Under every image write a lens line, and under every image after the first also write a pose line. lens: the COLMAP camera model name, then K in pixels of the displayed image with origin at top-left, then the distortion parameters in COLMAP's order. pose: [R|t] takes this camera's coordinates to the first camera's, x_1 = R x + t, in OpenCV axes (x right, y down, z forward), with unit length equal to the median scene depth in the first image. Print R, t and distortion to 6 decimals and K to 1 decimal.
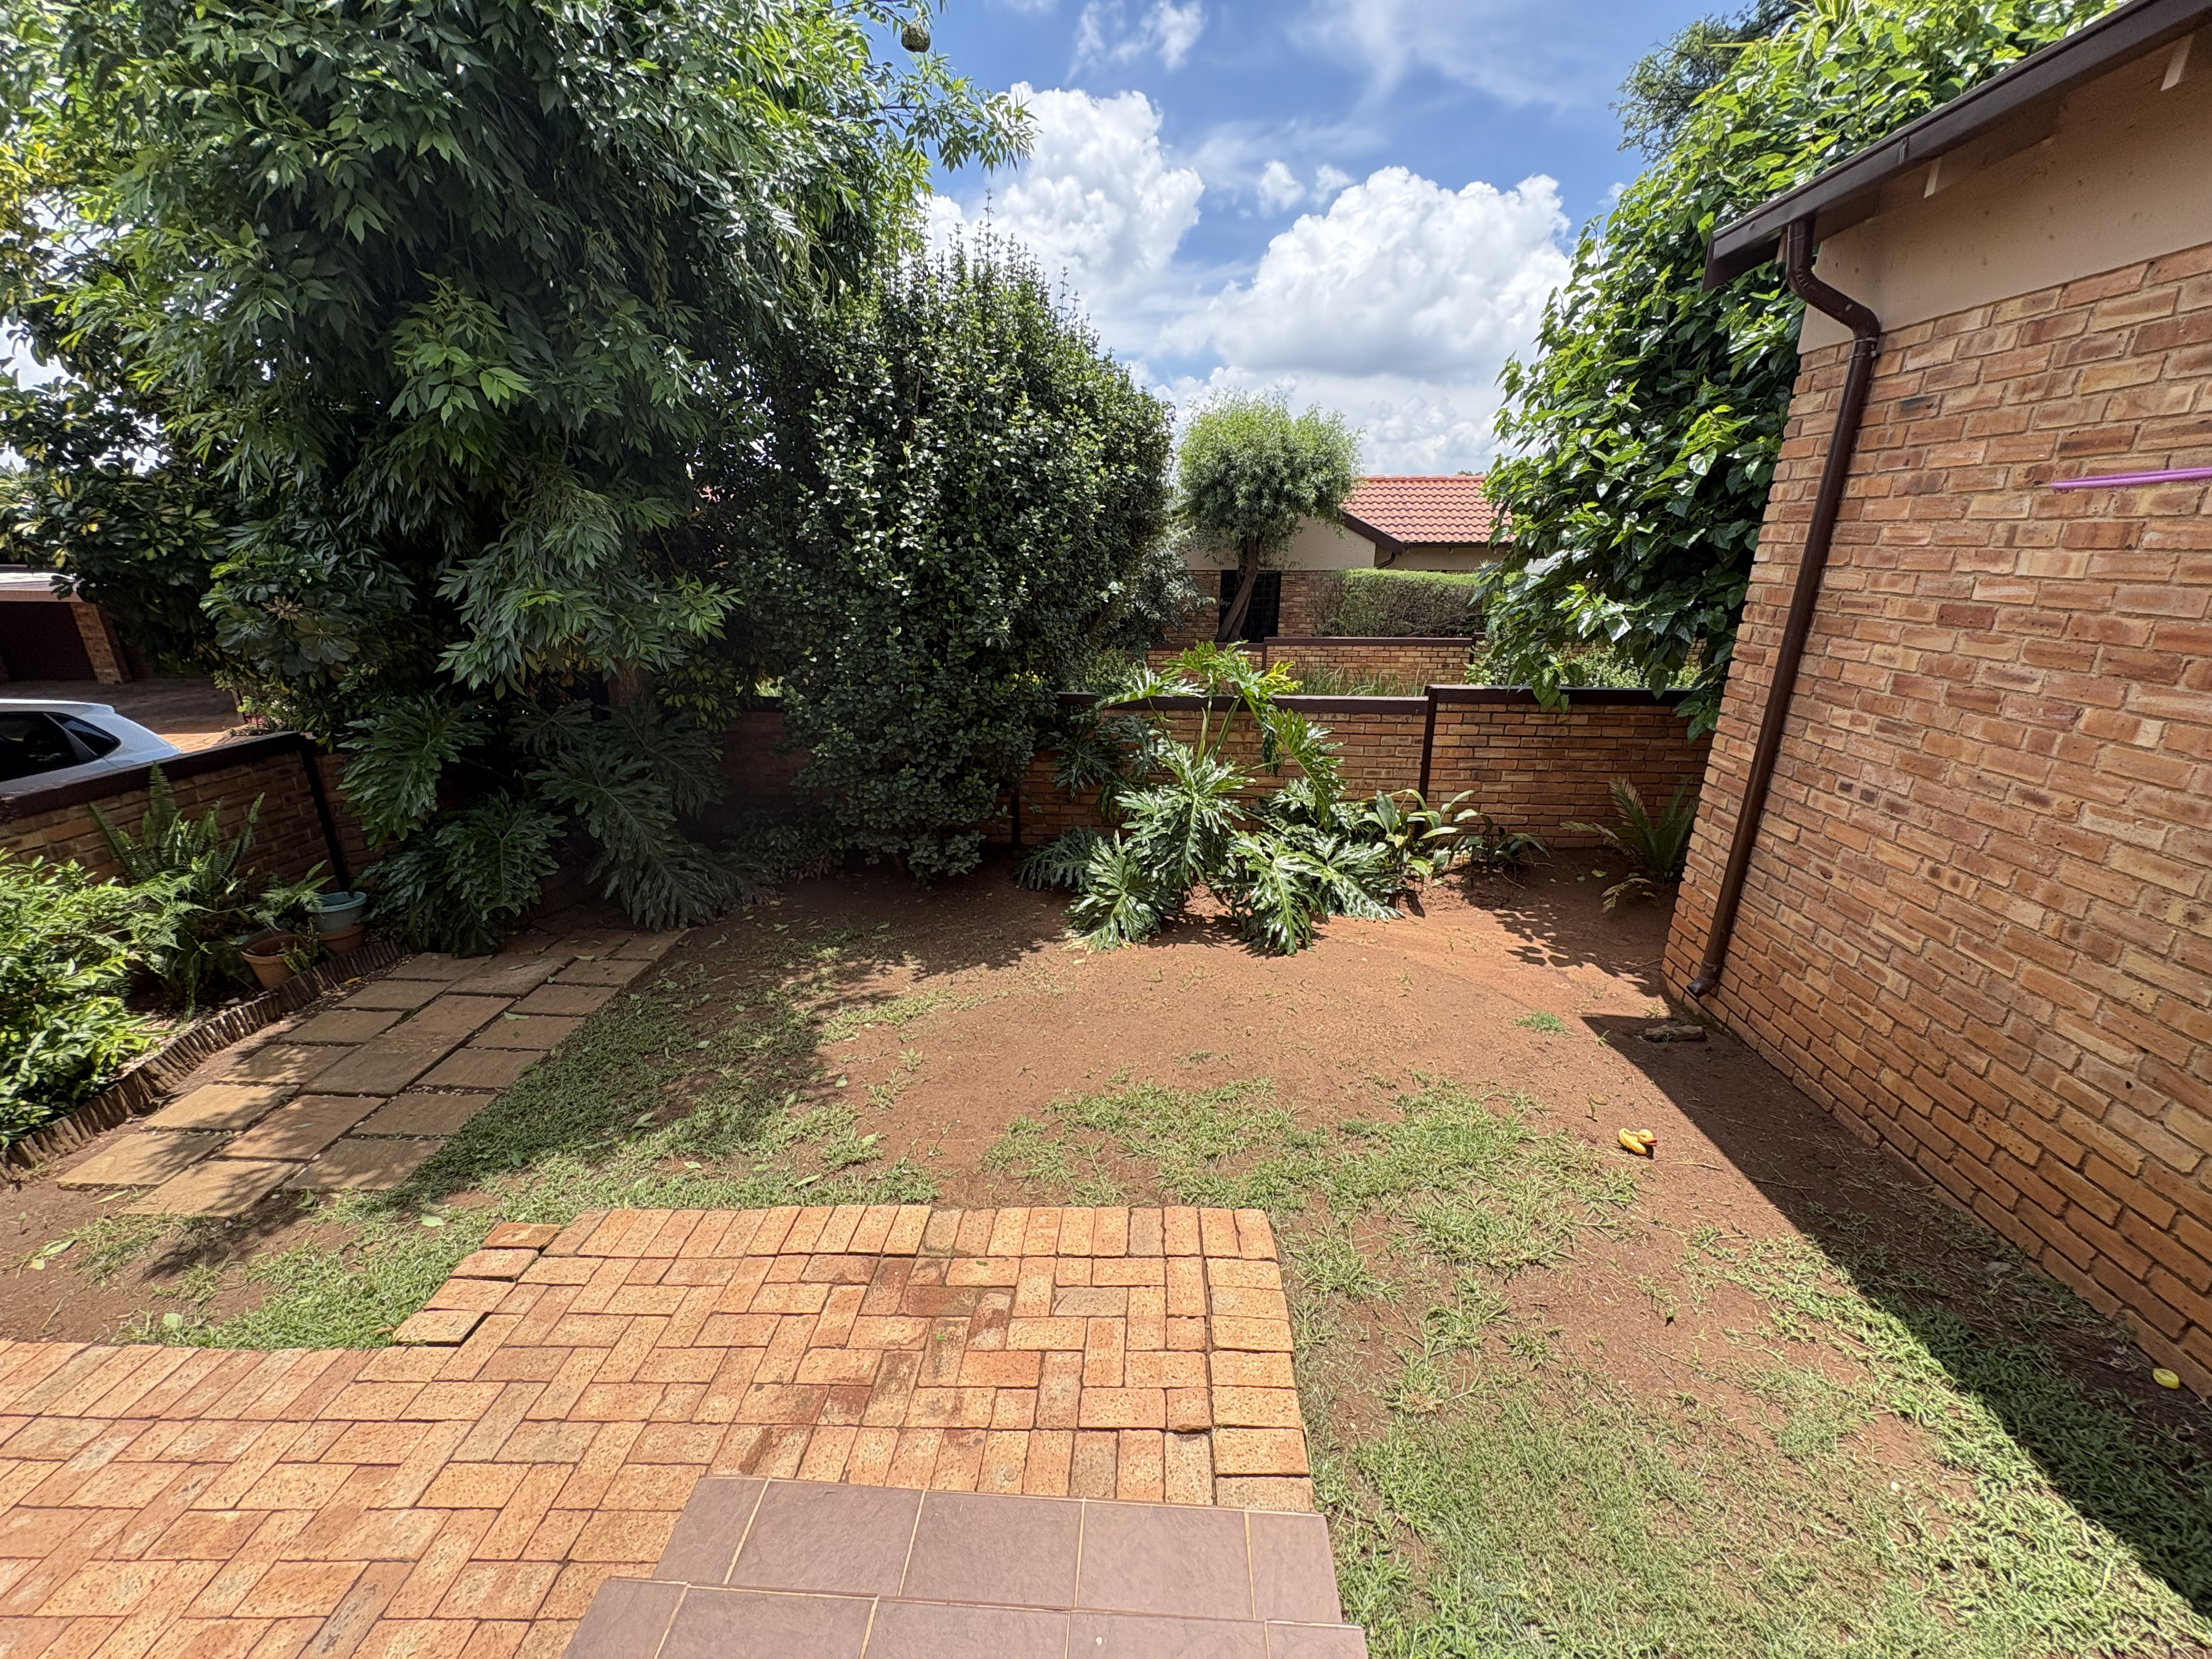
lens RADIAL K [[878.1, 0, 1108.0], [0, 878.1, 830.8], [0, 0, 1]] dist [-0.001999, 0.000383]
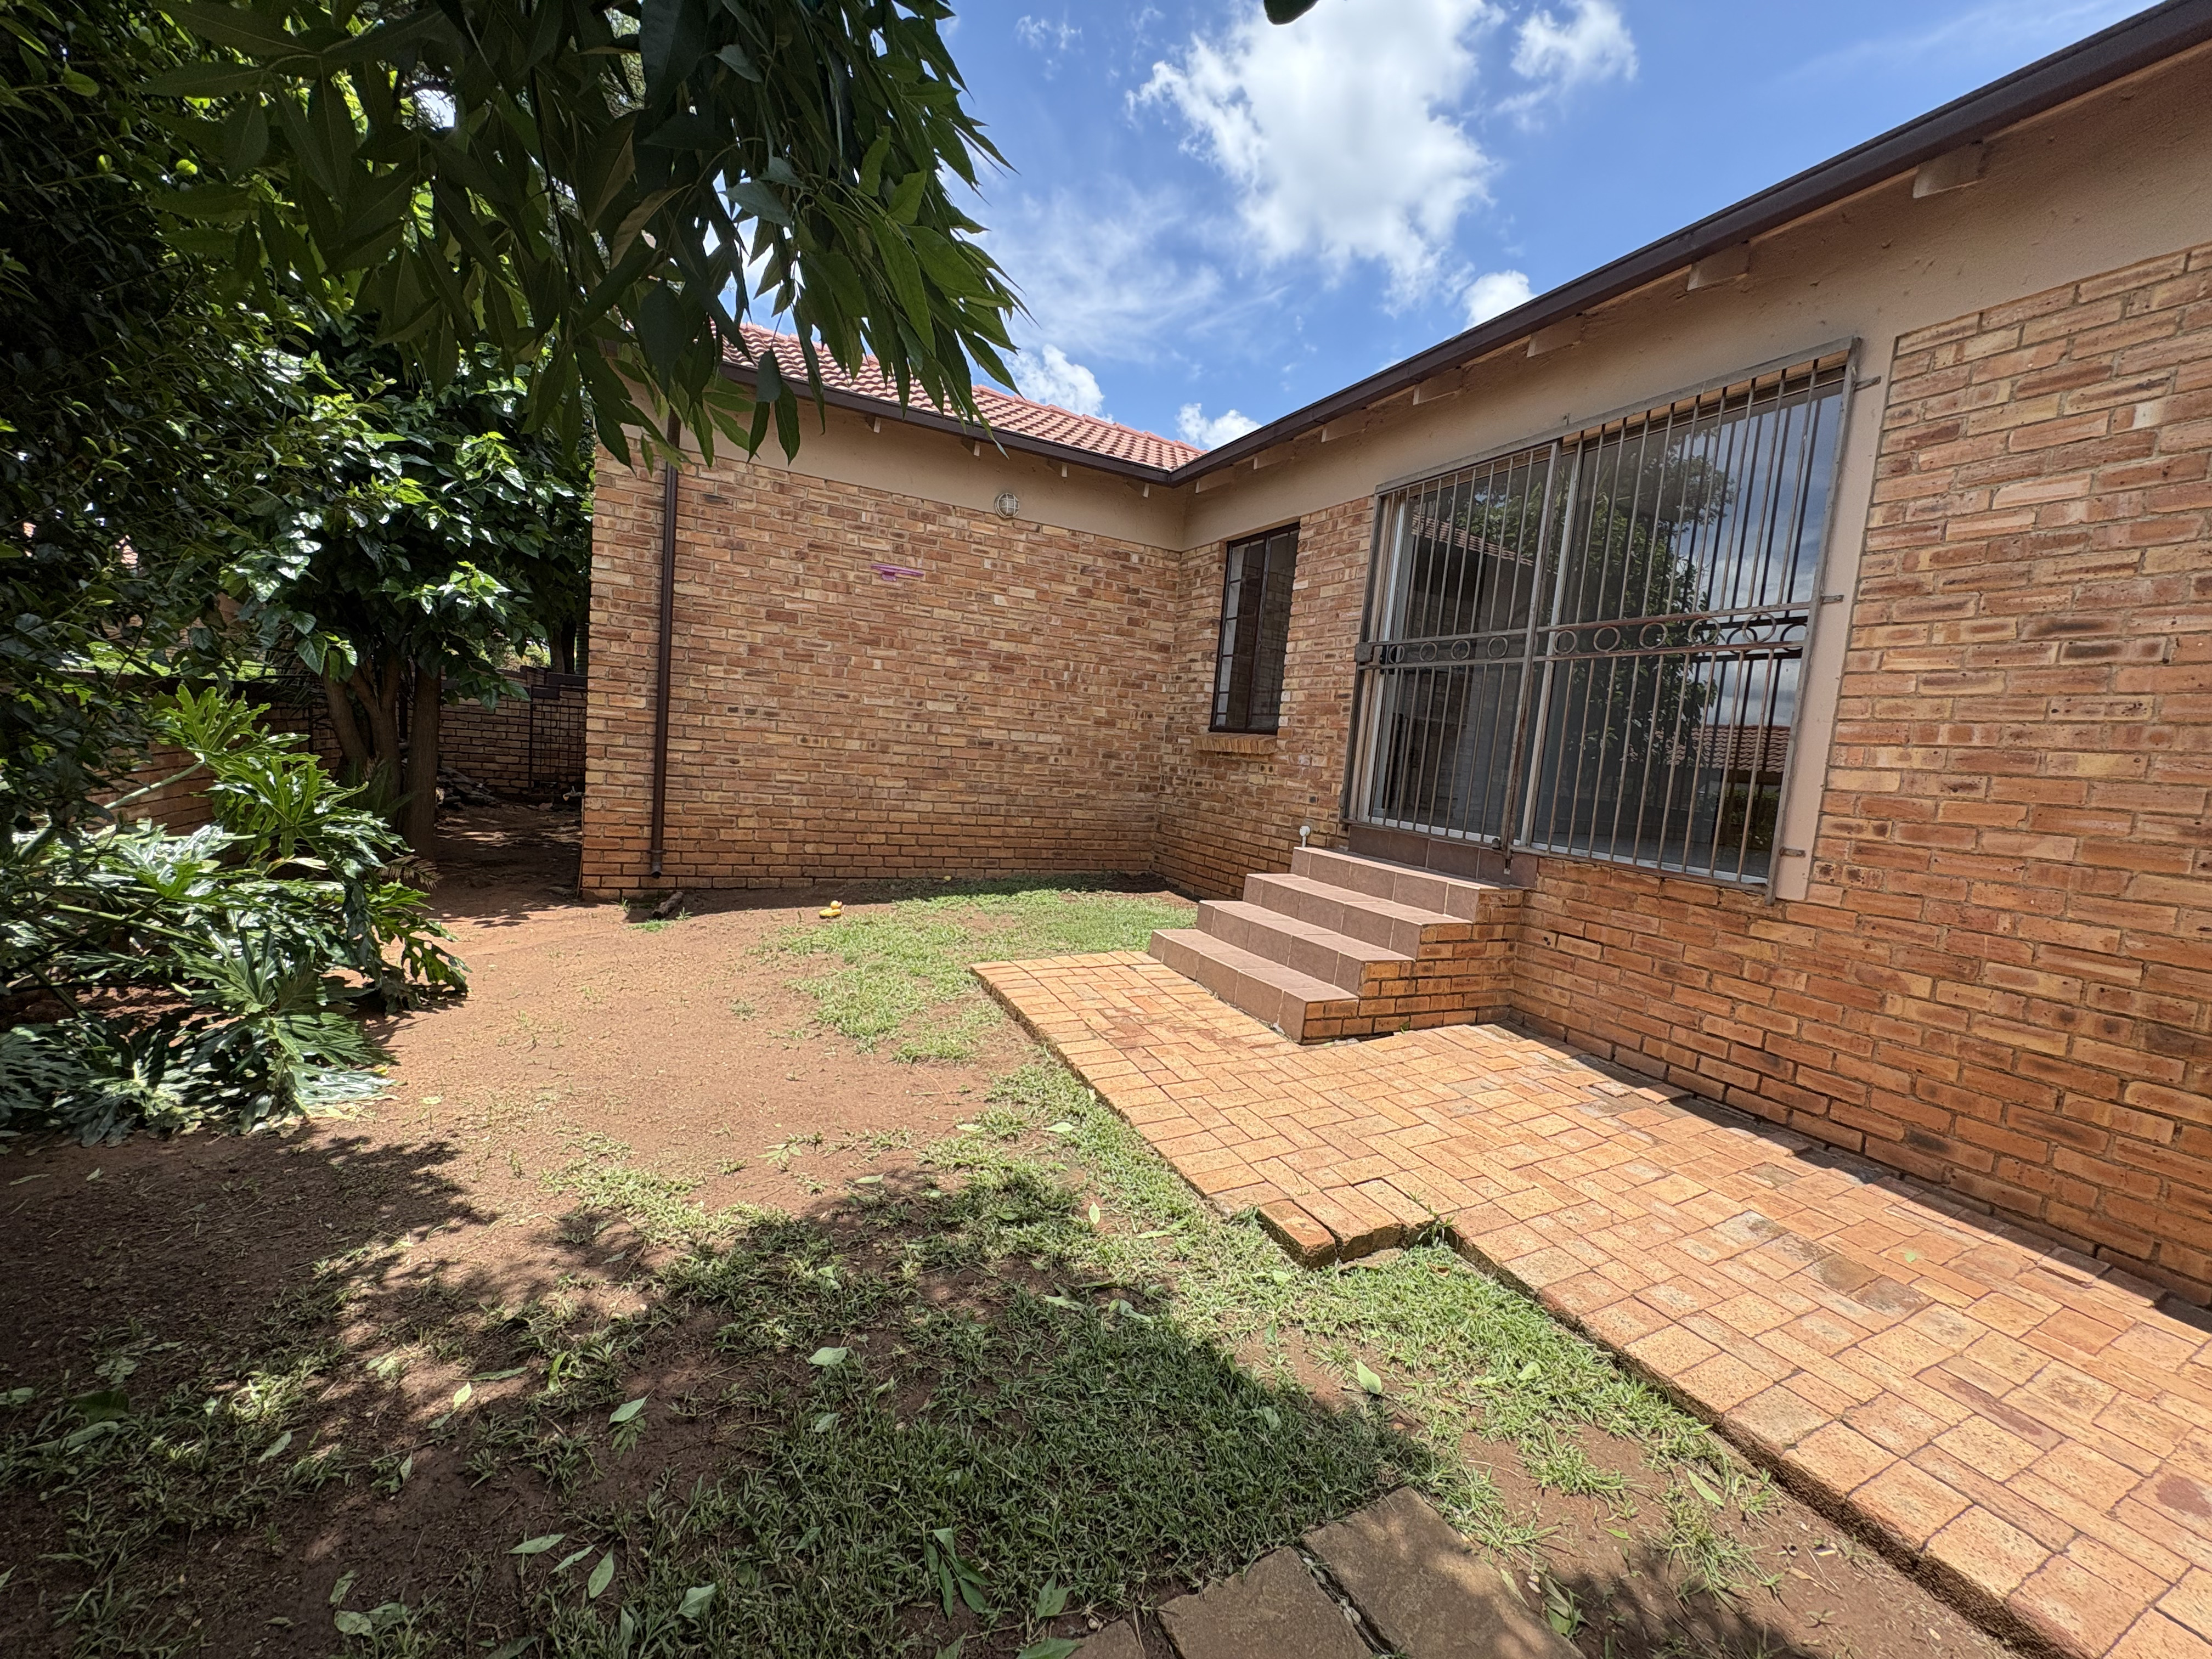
lens RADIAL K [[878.1, 0, 1107.1], [0, 878.1, 826.5], [0, 0, 1]] dist [-0.001999, 0.000383]
pose [[-0.493777, -0.122290, 0.860947, -1.144993], [0.194332, 0.949505, 0.246324, -0.123166], [-0.847596, 0.288939, -0.445079, 1.298526]]
